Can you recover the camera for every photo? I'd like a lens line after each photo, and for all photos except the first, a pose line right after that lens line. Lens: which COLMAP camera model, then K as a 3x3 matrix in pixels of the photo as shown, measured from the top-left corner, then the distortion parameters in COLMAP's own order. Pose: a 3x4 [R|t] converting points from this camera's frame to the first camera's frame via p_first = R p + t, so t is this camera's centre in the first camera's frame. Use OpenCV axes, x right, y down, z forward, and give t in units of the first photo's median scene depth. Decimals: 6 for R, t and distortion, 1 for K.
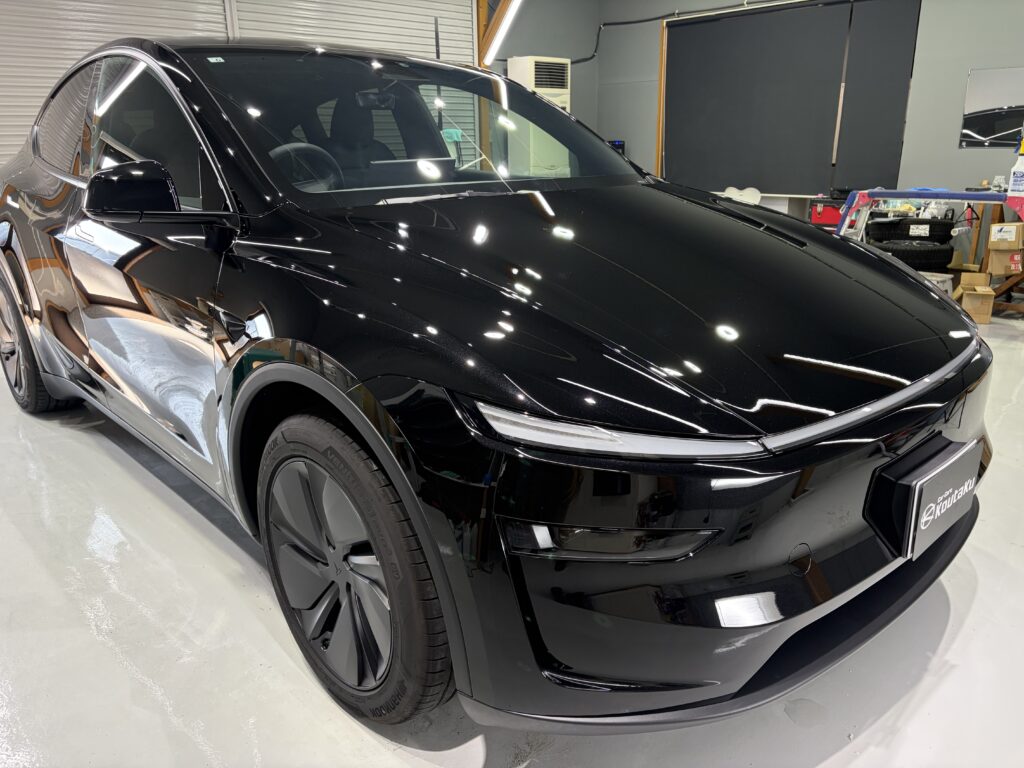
lens RADIAL K [[796.1, 0, 512.0], [0, 796.1, 384.0], [0, 0, 1]] dist [-0.080906, -0.003518]
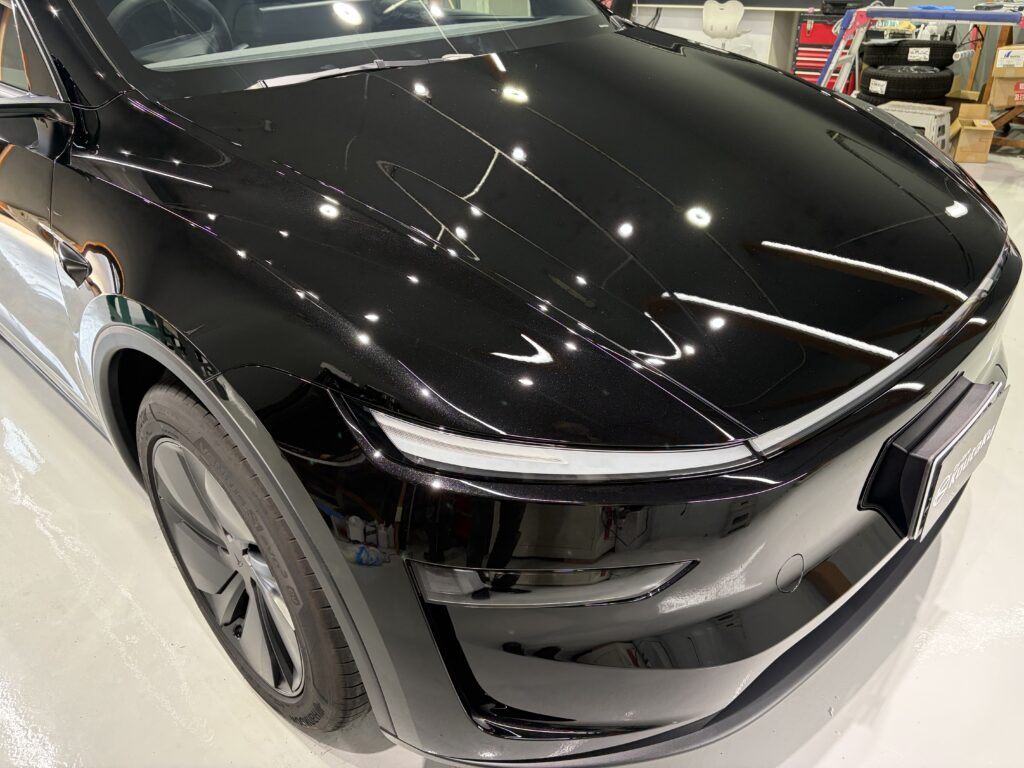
lens RADIAL K [[759.7, 0, 534.0], [0, 759.7, 384.0], [0, 0, 1]] dist [-0.003824, -0.049796]
pose [[0.998320, -0.029636, 0.049797, 0.036982], [0.016843, 0.970629, 0.239992, -0.088024], [-0.055446, -0.238750, 0.969497, 0.161459]]
